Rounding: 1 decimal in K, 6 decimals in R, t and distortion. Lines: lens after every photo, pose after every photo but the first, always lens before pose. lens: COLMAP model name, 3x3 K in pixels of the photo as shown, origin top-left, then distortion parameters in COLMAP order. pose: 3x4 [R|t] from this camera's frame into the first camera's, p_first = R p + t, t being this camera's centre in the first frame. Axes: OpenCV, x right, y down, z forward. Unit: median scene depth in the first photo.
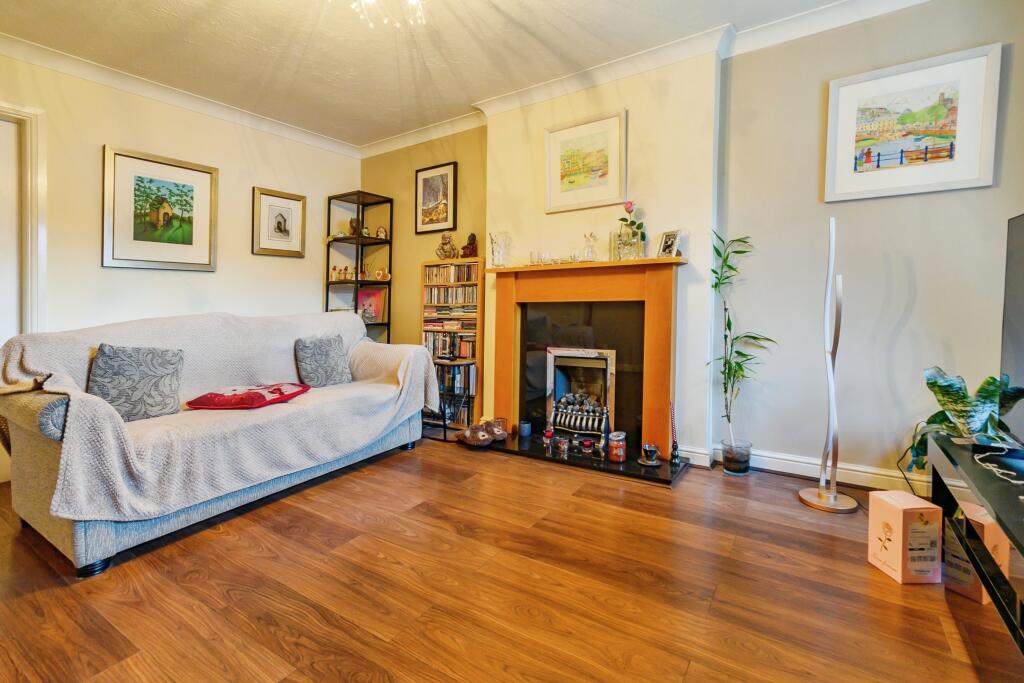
lens RADIAL K [[462.8, 0, 511.5], [0, 462.8, 321.0], [0, 0, 1]] dist [0.001498, 0.000265]
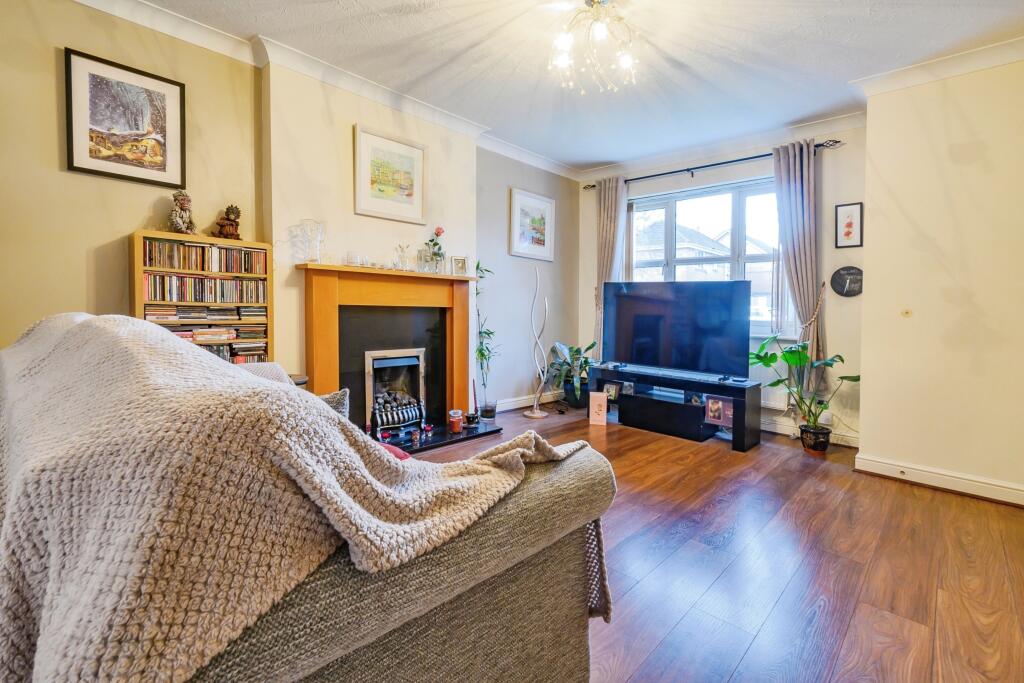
lens RADIAL K [[457.8, 0, 512.0], [0, 457.8, 341.5], [0, 0, 1]] dist [-0.000830, -0.000183]
pose [[0.192042, -0.053225, 0.979942, -0.823795], [0.012492, 0.998580, 0.051790, -0.011434], [-0.981307, 0.002295, 0.192435, 0.507848]]
